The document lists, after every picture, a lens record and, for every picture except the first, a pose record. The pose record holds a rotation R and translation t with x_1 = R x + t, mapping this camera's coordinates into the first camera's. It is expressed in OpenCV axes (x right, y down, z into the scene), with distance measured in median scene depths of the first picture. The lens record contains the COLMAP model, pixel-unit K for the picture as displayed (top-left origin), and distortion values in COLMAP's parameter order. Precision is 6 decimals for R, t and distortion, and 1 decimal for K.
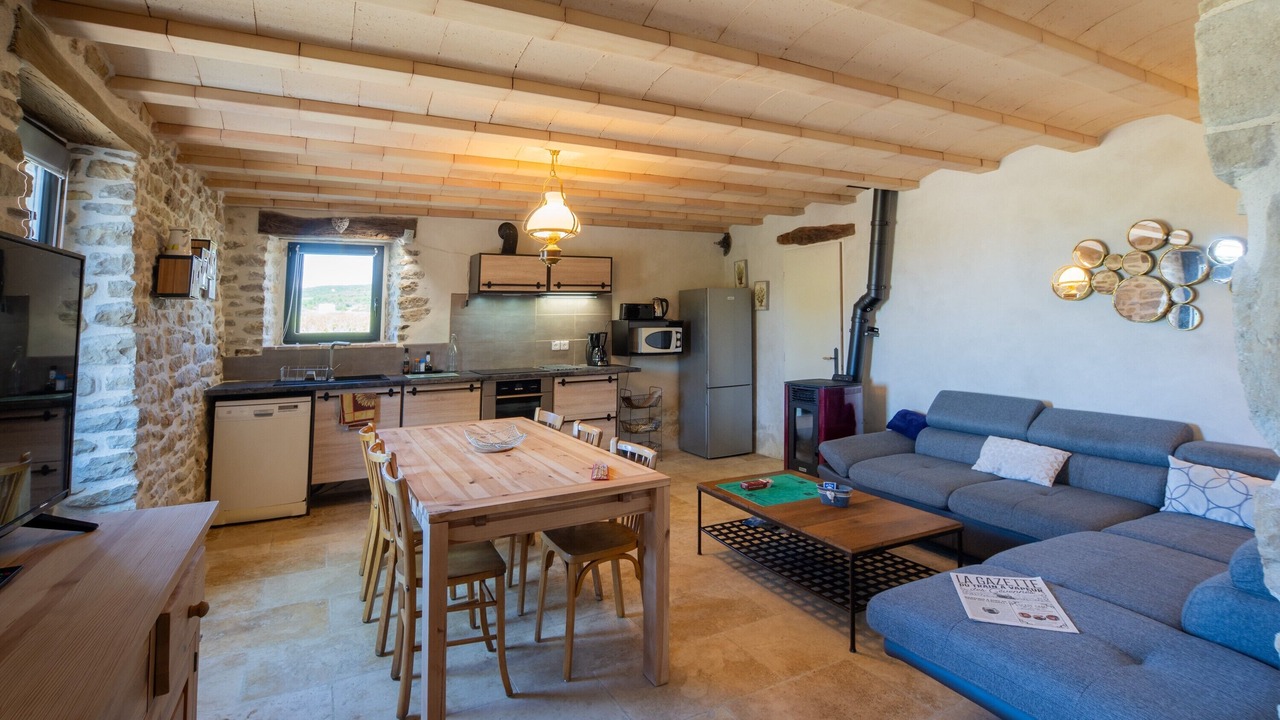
lens RADIAL K [[631.1, 0, 615.5], [0, 631.1, 286.3], [0, 0, 1]] dist [0.005123, 0.001015]
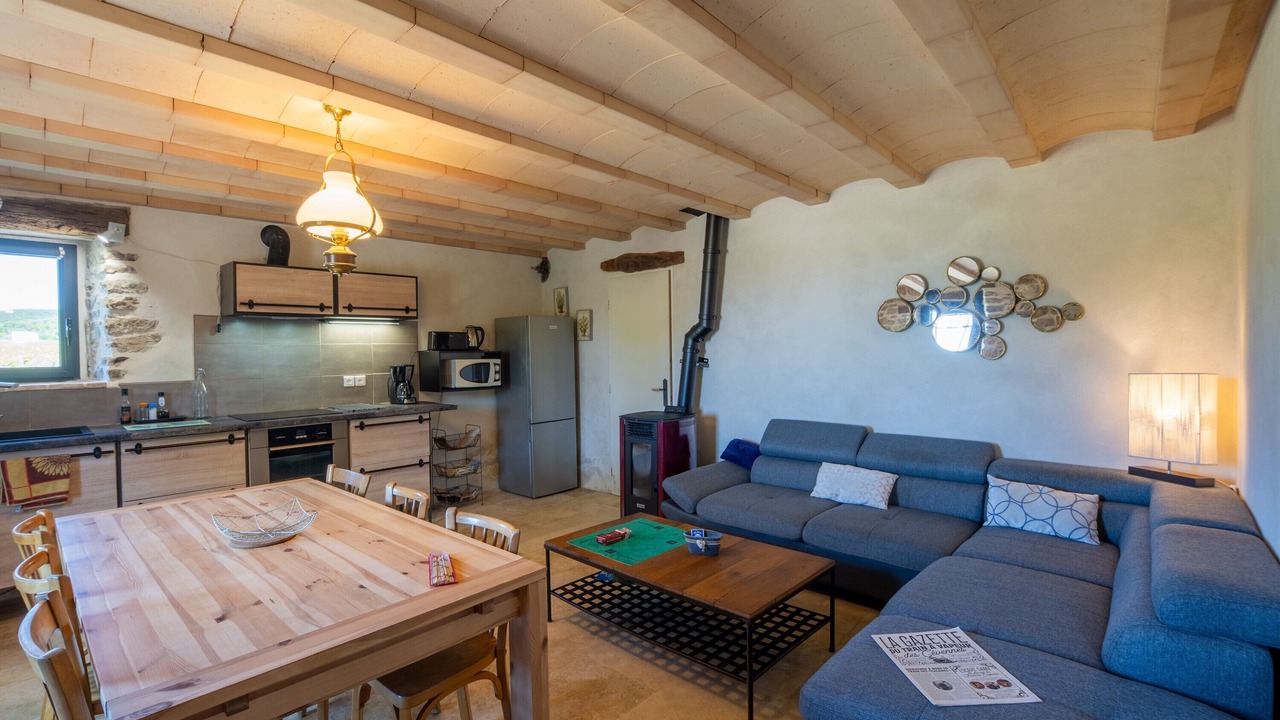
lens RADIAL K [[572.8, 0, 631.4], [0, 572.8, 397.5], [0, 0, 1]] dist [-0.031067, 0.011645]
pose [[0.929443, -0.027825, 0.367915, -0.029292], [-0.020772, 0.991625, 0.127471, 0.014346], [-0.368381, -0.126120, 0.921081, 0.203174]]
